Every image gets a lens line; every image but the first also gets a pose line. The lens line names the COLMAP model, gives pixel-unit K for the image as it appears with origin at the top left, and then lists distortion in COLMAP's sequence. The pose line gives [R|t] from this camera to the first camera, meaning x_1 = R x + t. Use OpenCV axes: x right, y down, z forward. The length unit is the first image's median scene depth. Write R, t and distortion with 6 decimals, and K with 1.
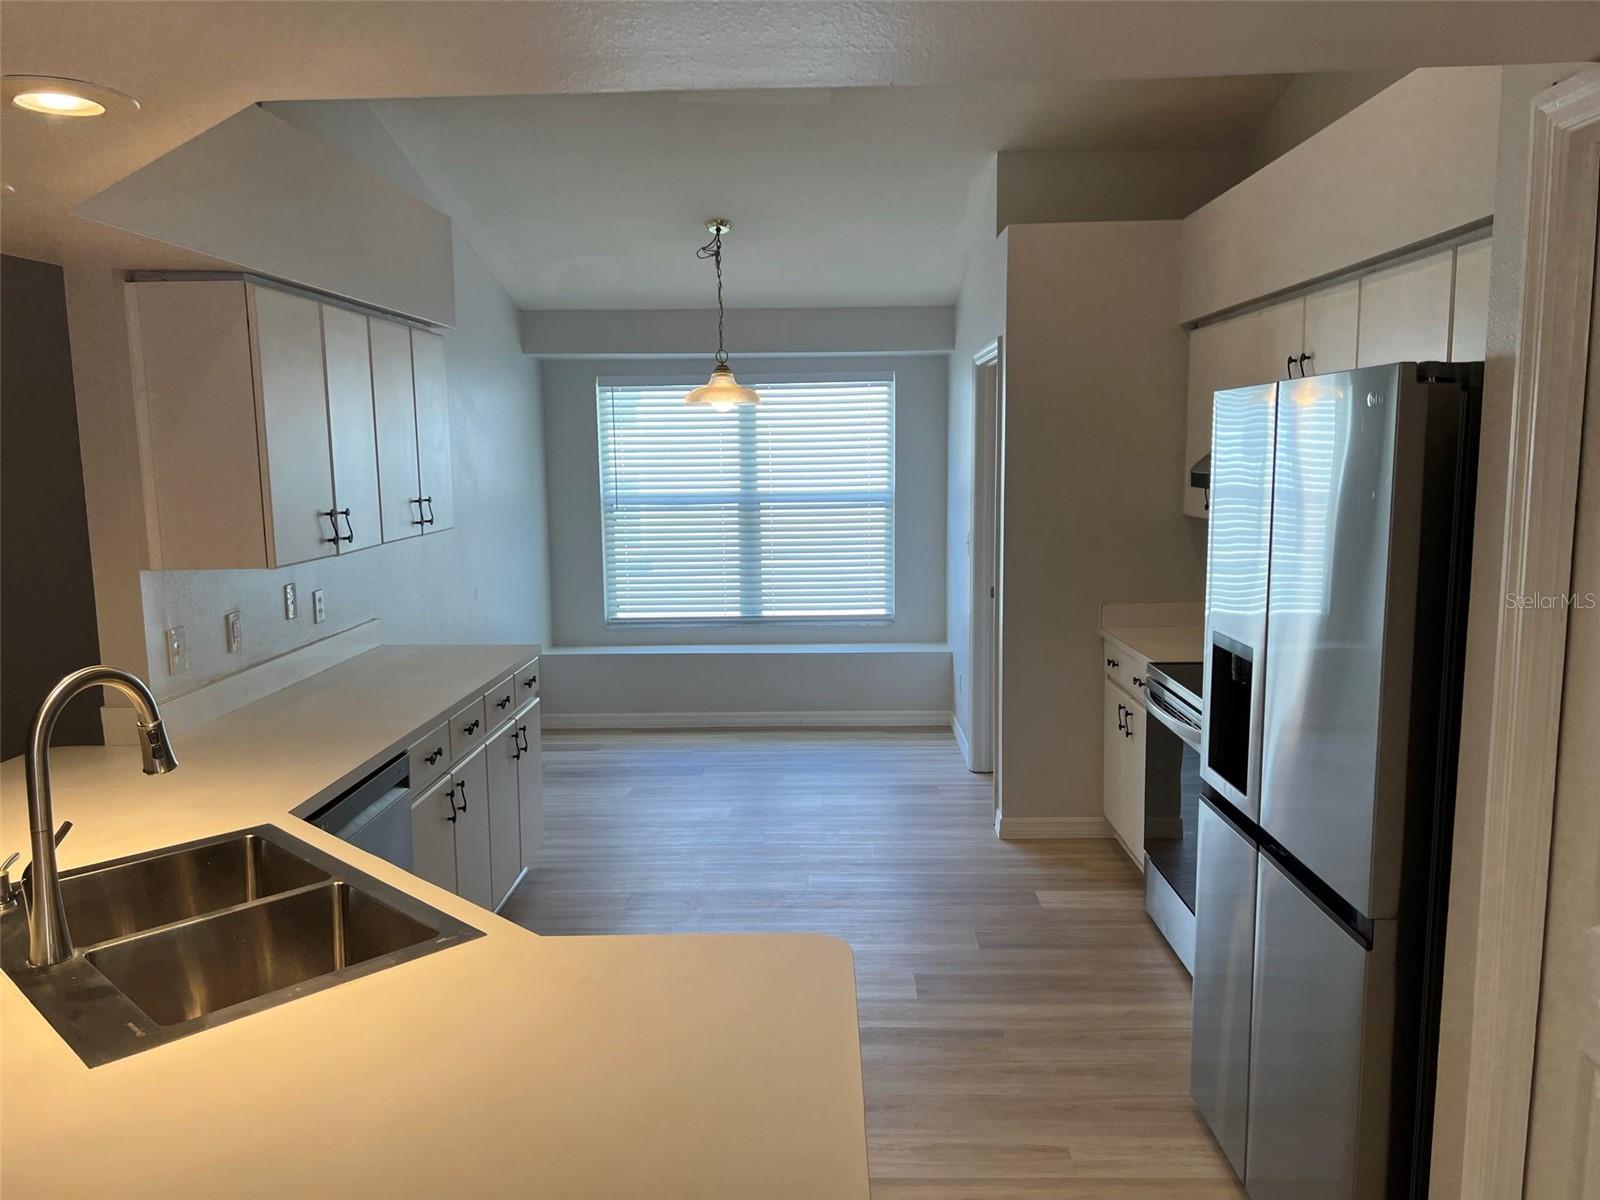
lens RADIAL K [[1194.9, 0, 800.0], [0, 1194.9, 600.0], [0, 0, 1]] dist [0.049595, -0.051905]
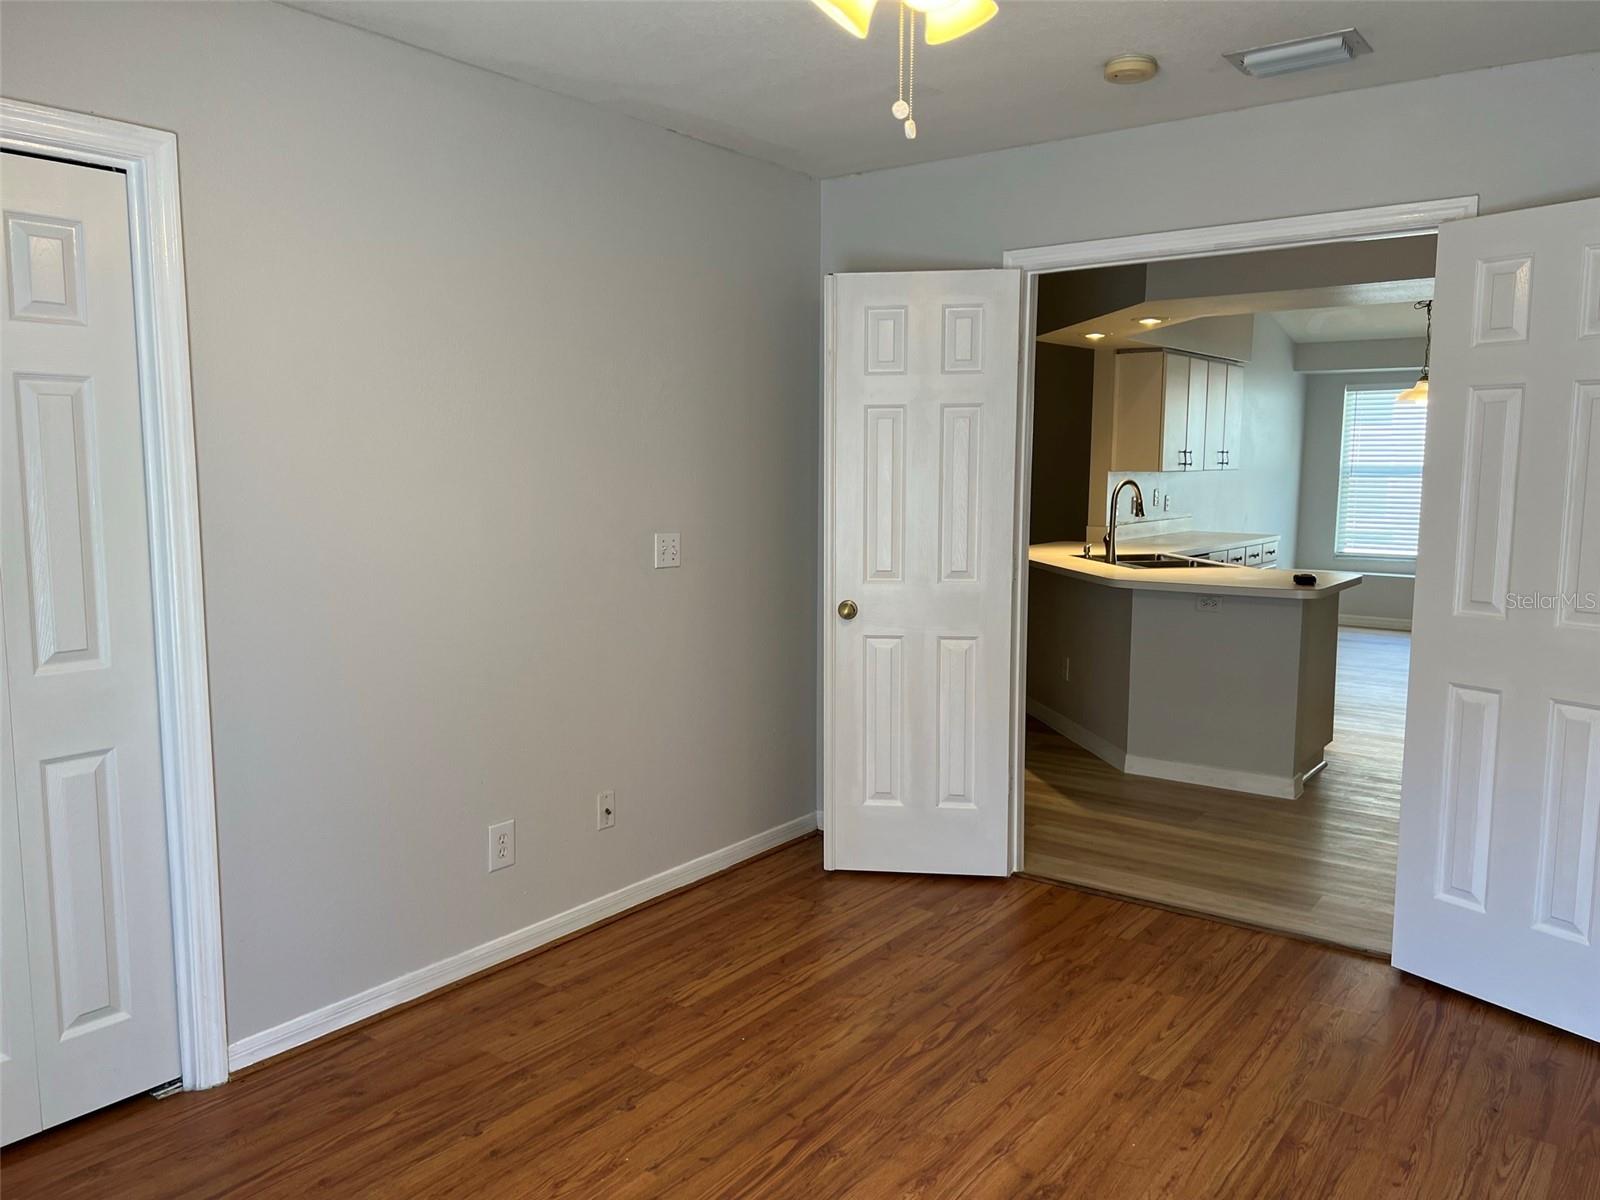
lens RADIAL K [[1194.9, 0, 800.0], [0, 1194.9, 600.0], [0, 0, 1]] dist [0.049595, -0.051905]
pose [[0.812655, 0.087617, -0.576121, 0.275749], [-0.090593, 0.995608, 0.023625, 0.174521], [0.575661, 0.032994, 0.817023, -0.997505]]
